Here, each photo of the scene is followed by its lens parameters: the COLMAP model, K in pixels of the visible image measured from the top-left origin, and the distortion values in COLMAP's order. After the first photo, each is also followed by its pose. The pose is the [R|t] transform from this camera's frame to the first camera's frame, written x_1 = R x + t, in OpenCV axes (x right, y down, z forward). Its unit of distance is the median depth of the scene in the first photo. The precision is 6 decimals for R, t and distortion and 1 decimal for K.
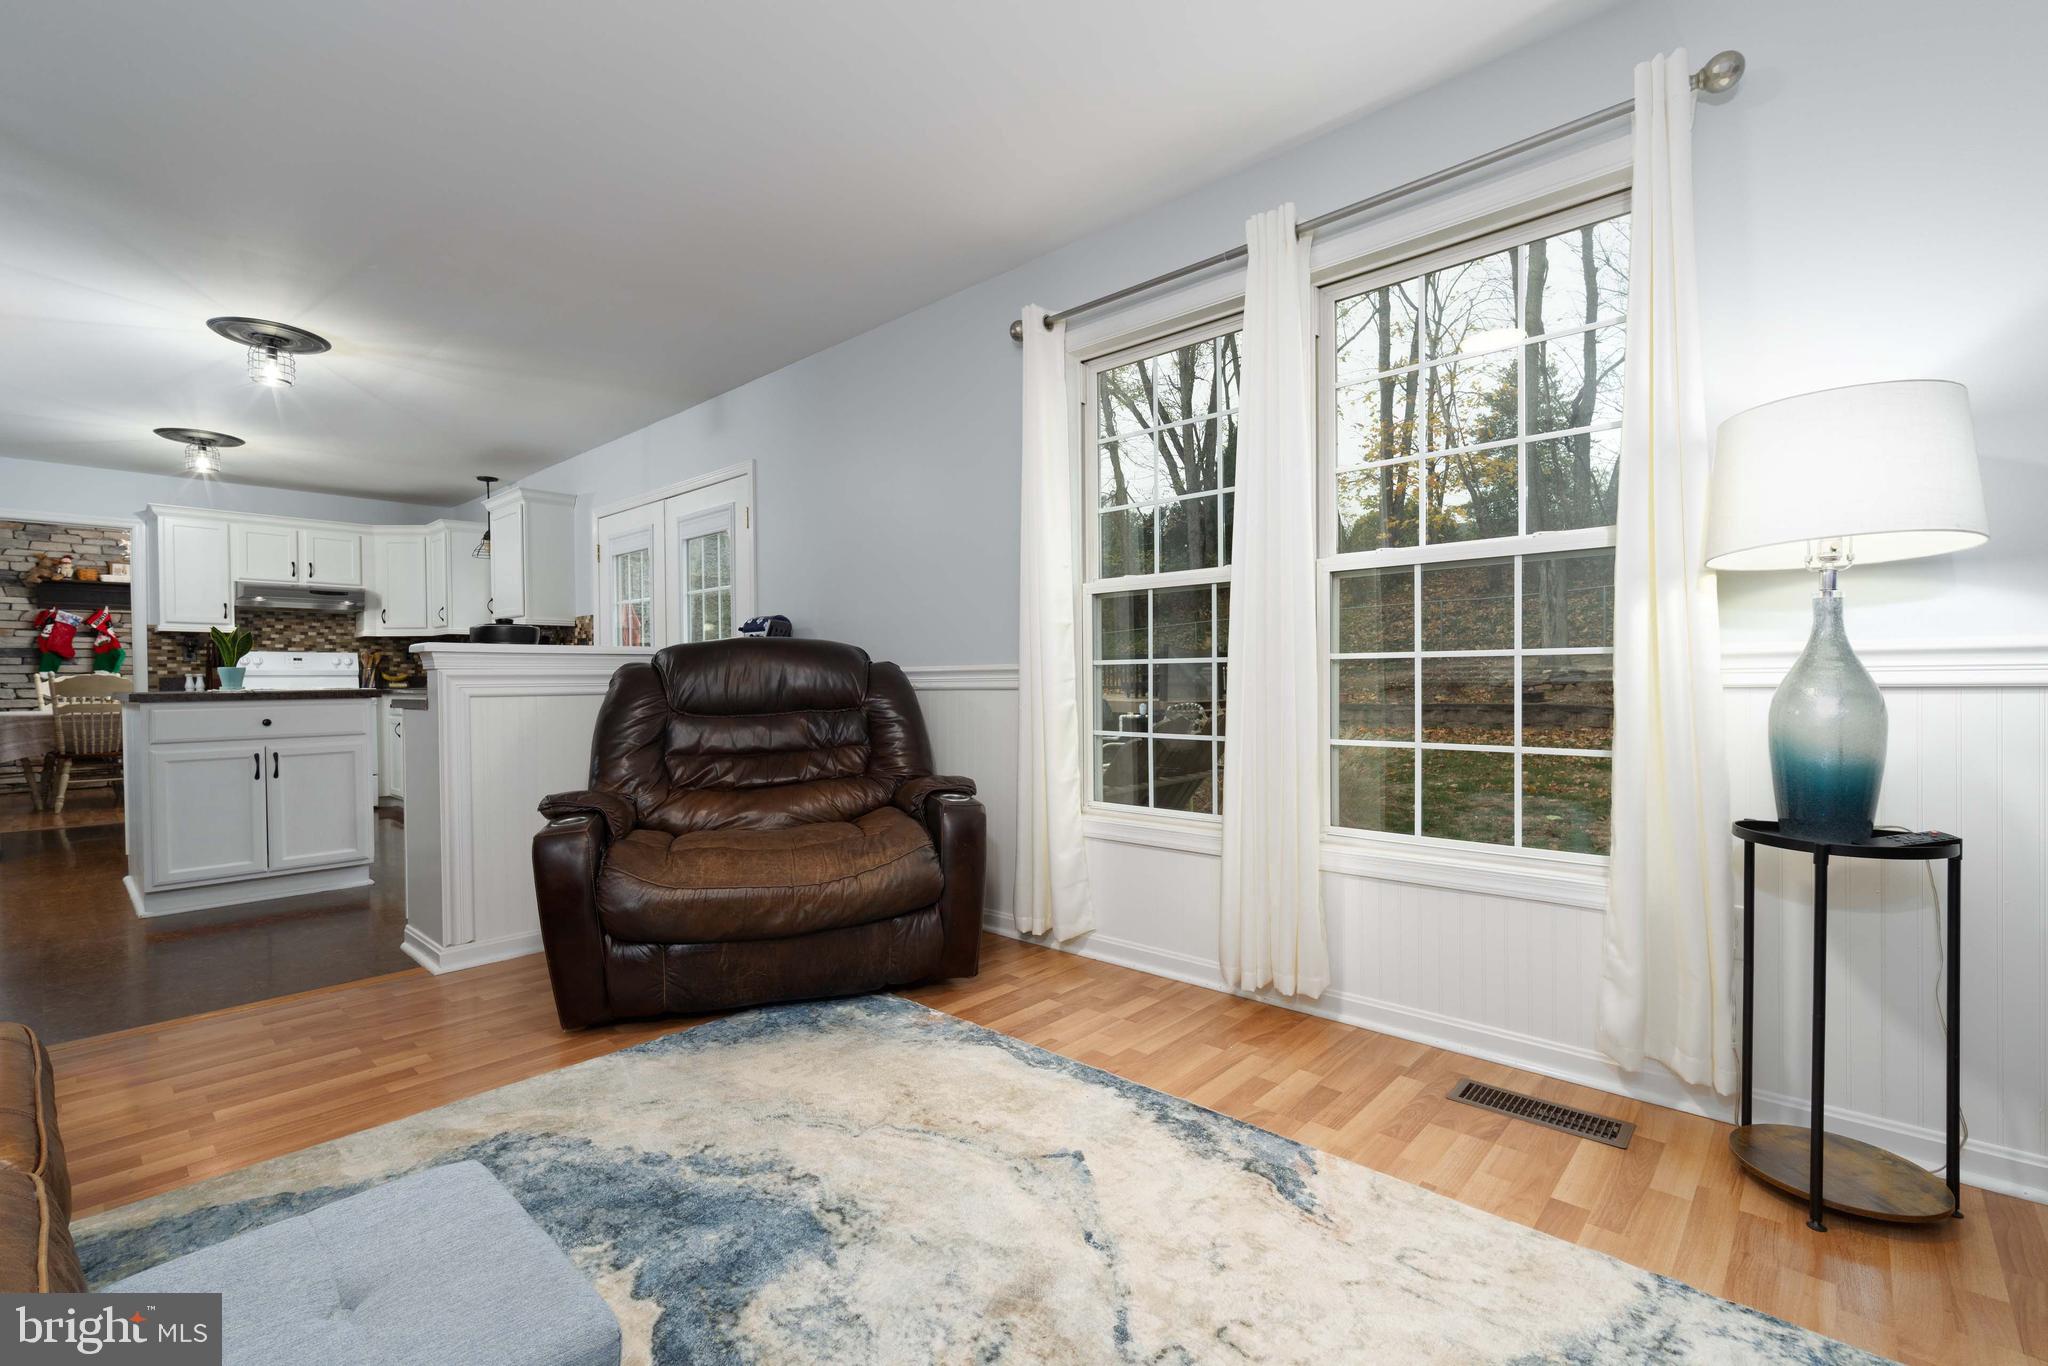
lens RADIAL K [[903.3, 0, 1033.3], [0, 903.3, 685.9], [0, 0, 1]] dist [0.005468, -0.000634]
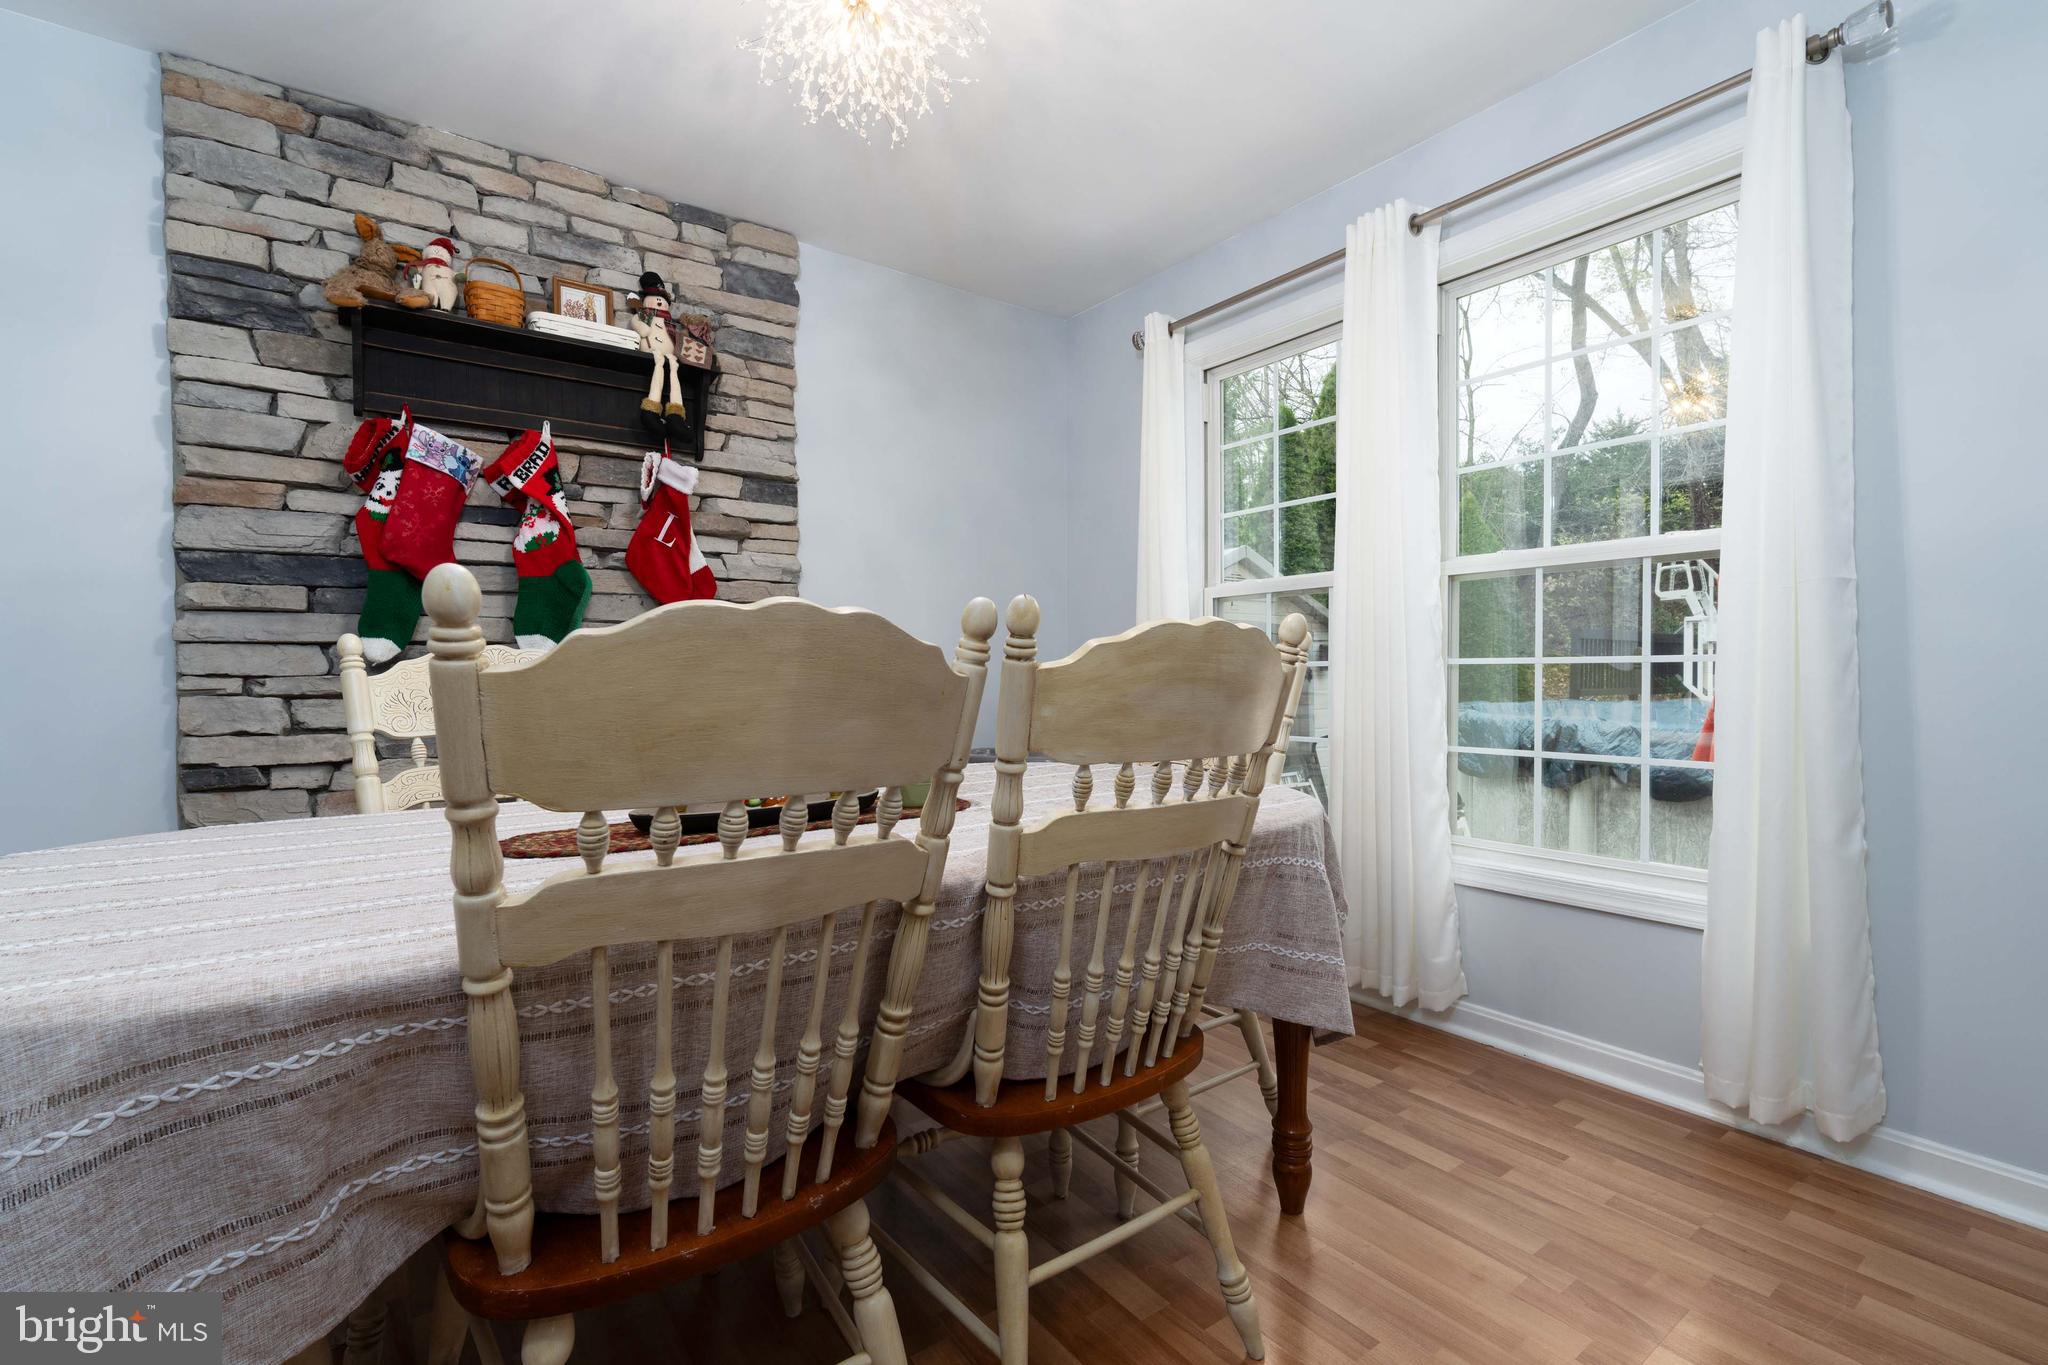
lens RADIAL K [[903.3, 0, 1006.6], [0, 903.3, 696.3], [0, 0, 1]] dist [0.005468, -0.000634]
pose [[0.977815, 0.013895, -0.209008, -0.928612], [-0.011457, 0.999852, 0.012871, -0.003487], [0.209156, -0.010191, 0.977829, 0.848883]]
